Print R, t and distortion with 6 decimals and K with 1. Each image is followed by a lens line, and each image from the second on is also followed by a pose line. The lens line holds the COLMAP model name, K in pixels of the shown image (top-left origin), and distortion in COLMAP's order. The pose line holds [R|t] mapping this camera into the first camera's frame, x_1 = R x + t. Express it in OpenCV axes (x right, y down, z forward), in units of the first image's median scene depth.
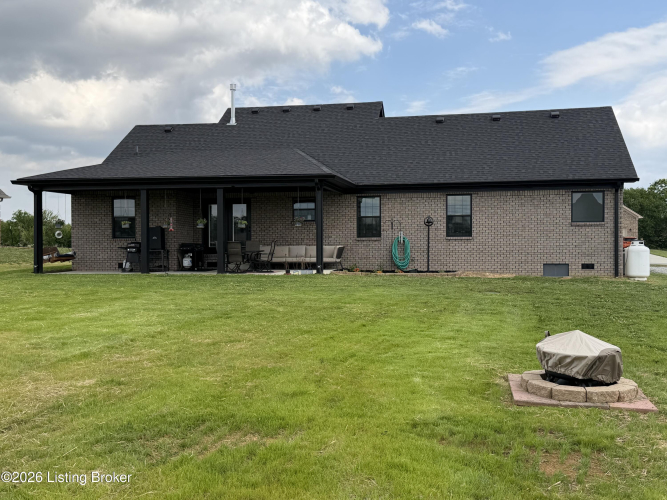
lens RADIAL K [[751.2, 0, 333.5], [0, 751.2, 250.0], [0, 0, 1]] dist [0.005729, -0.012724]
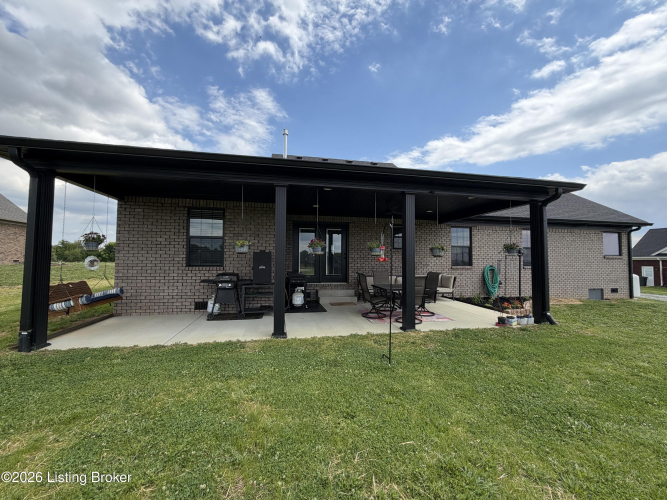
lens RADIAL K [[268.7, 0, 325.9], [0, 268.7, 250.0], [0, 0, 1]] dist [0.000573, 0.000220]
pose [[0.931593, 0.023011, 0.362775, -0.269216], [-0.008199, 0.999071, -0.042319, -0.022211], [-0.363411, 0.036449, 0.930916, 0.731659]]
